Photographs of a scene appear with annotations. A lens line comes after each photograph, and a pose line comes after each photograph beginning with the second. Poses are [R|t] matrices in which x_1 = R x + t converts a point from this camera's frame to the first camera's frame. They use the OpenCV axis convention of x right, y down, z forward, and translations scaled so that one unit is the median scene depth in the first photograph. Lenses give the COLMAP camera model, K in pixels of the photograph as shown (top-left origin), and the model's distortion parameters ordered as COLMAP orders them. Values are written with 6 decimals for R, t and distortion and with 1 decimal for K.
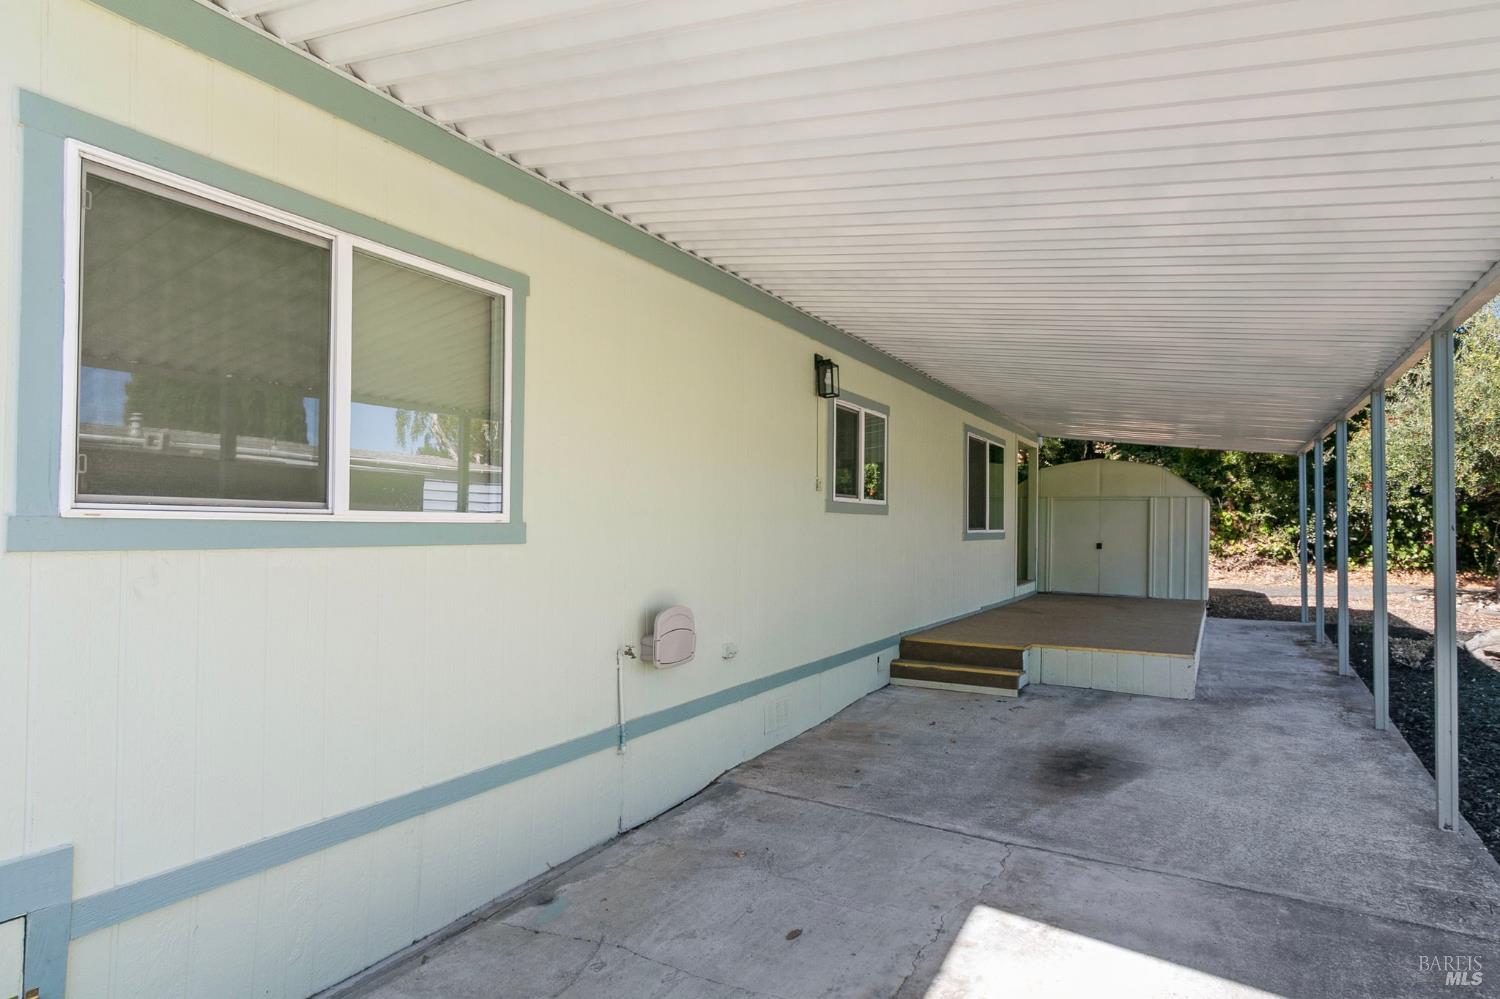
lens RADIAL K [[826.3, 0, 741.9], [0, 826.3, 506.6], [0, 0, 1]] dist [-0.000768, -0.000395]
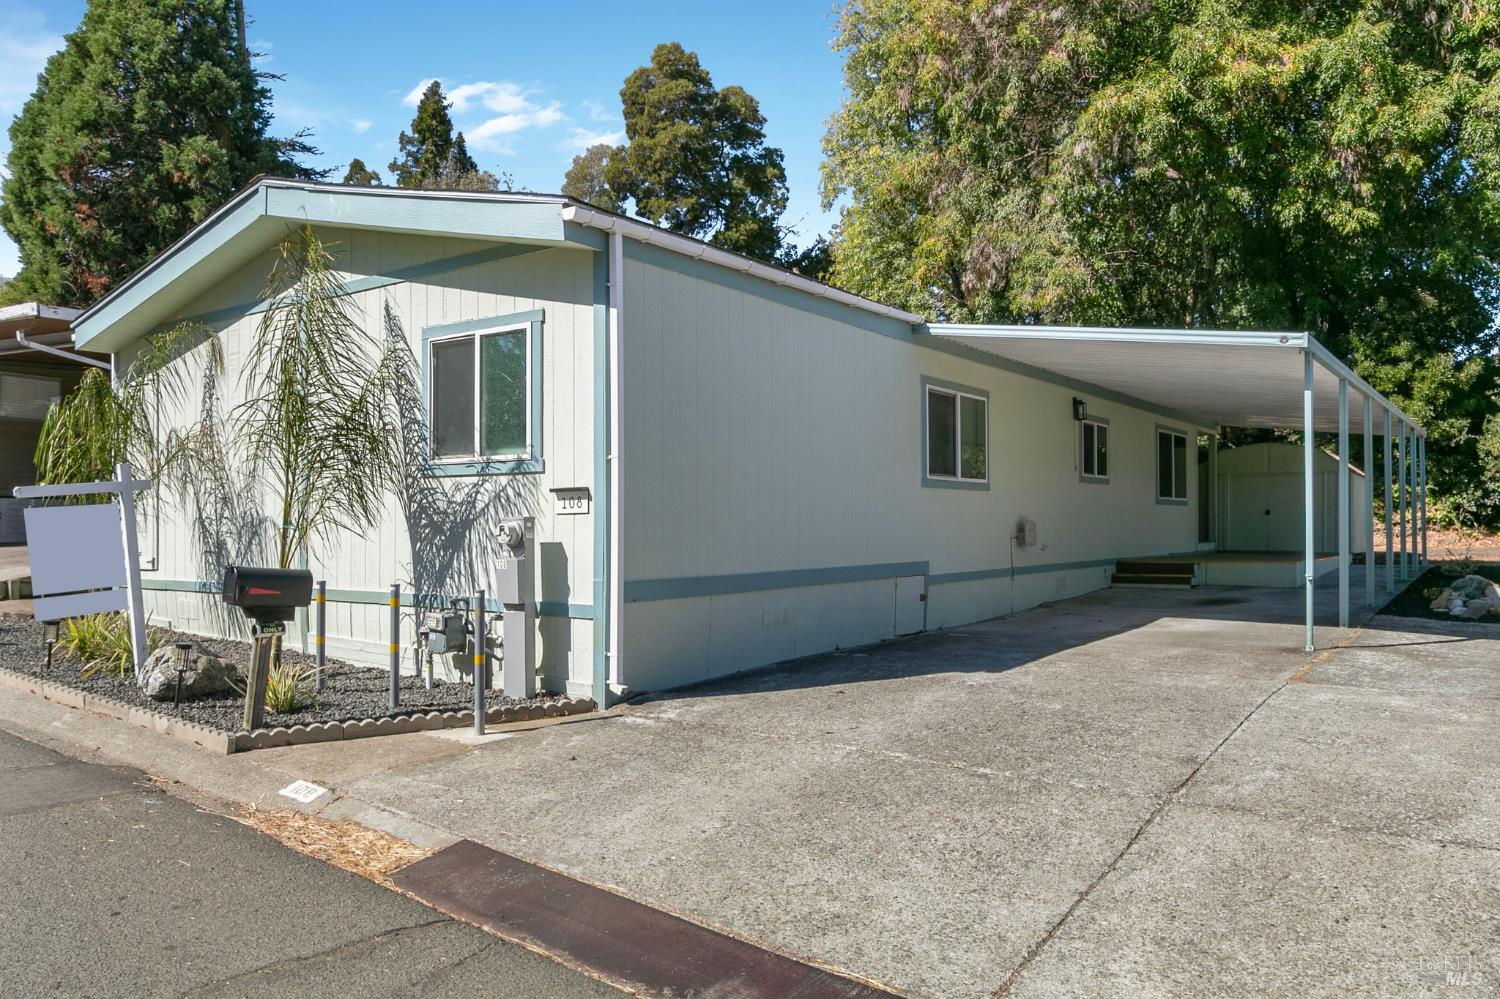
lens RADIAL K [[1088.5, 0, 750.0], [0, 1088.5, 499.5], [0, 0, 1]] dist [0.006392, -0.003438]
pose [[0.995745, -0.015672, -0.090804, -0.345051], [0.015709, 0.999877, -0.000309, 0.029185], [0.090797, -0.001118, 0.995869, -1.249087]]
